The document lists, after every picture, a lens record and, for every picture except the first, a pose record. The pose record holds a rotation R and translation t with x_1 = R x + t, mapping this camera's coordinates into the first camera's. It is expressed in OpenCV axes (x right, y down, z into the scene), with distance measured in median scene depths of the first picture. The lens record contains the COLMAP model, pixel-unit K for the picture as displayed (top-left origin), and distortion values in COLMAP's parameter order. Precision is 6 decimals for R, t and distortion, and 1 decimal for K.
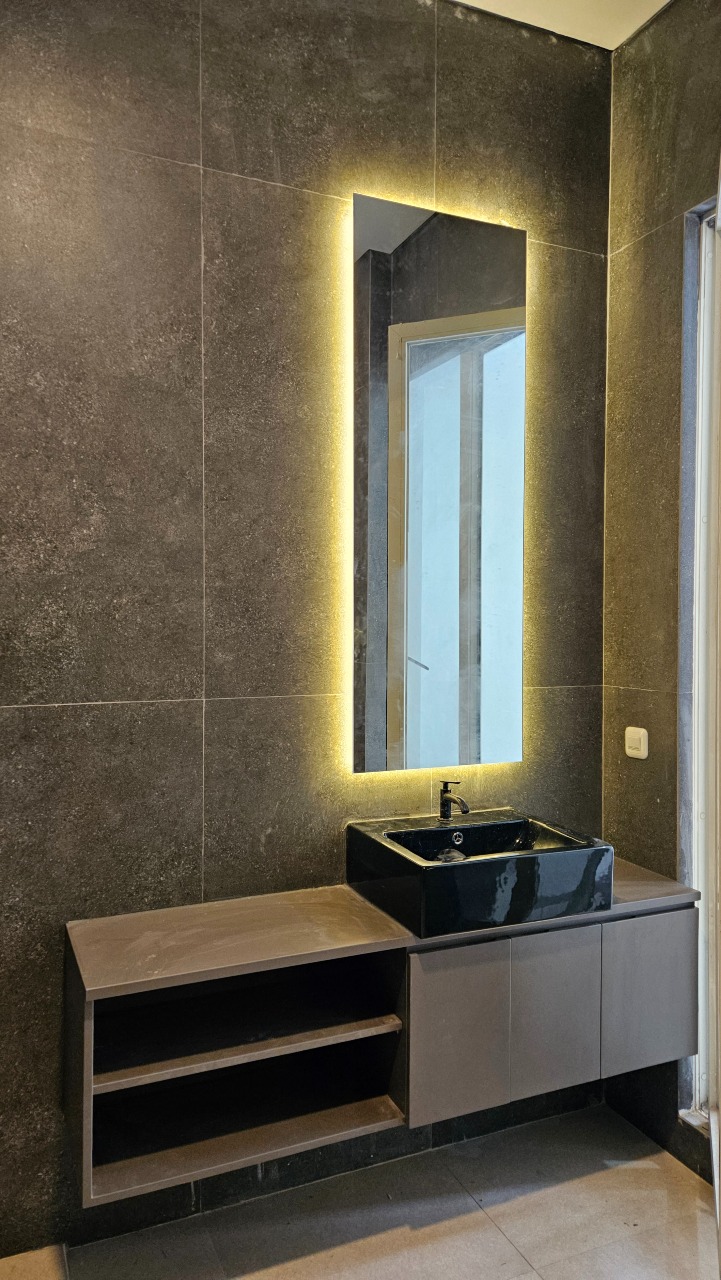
lens RADIAL K [[843.5, 0, 360.5], [0, 843.5, 640.0], [0, 0, 1]] dist [0.089247, -0.067187]
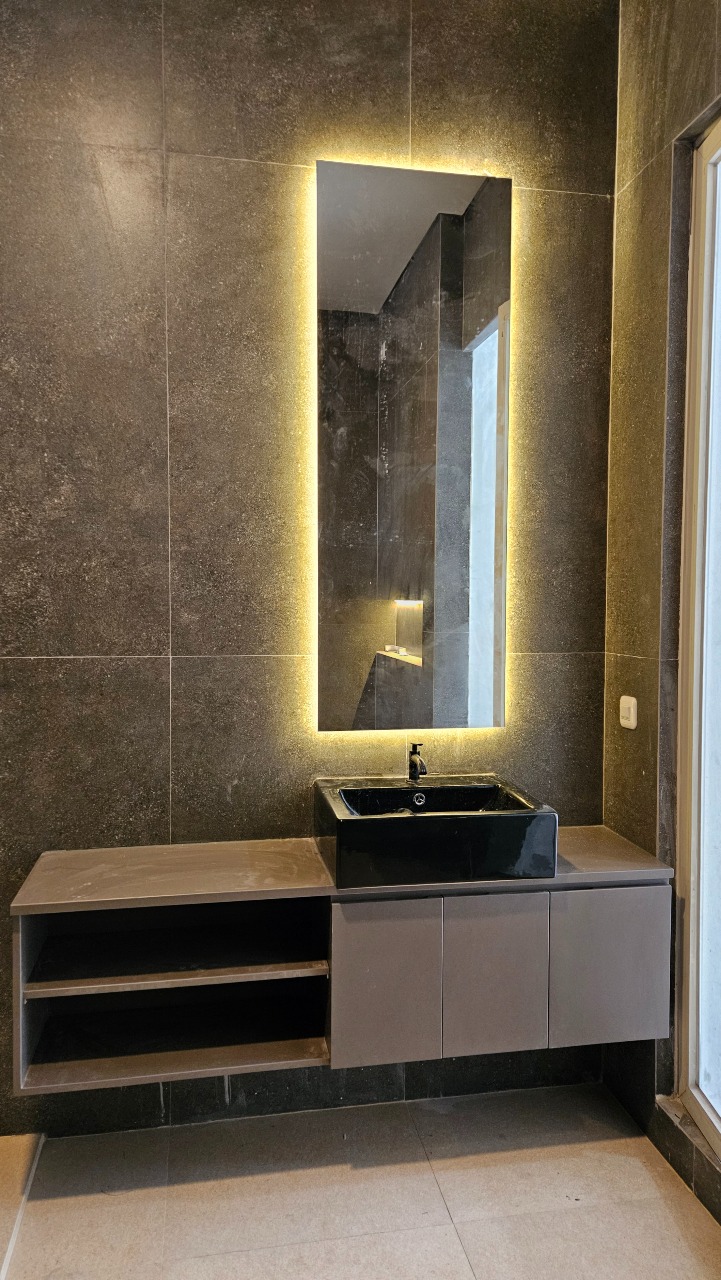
lens RADIAL K [[843.5, 0, 360.5], [0, 843.5, 640.0], [0, 0, 1]] dist [0.089247, -0.067187]
pose [[0.974418, 0.011877, -0.224428, 0.284224], [-0.006096, 0.999632, 0.026435, 0.019117], [0.224659, -0.024390, 0.974132, 0.008972]]
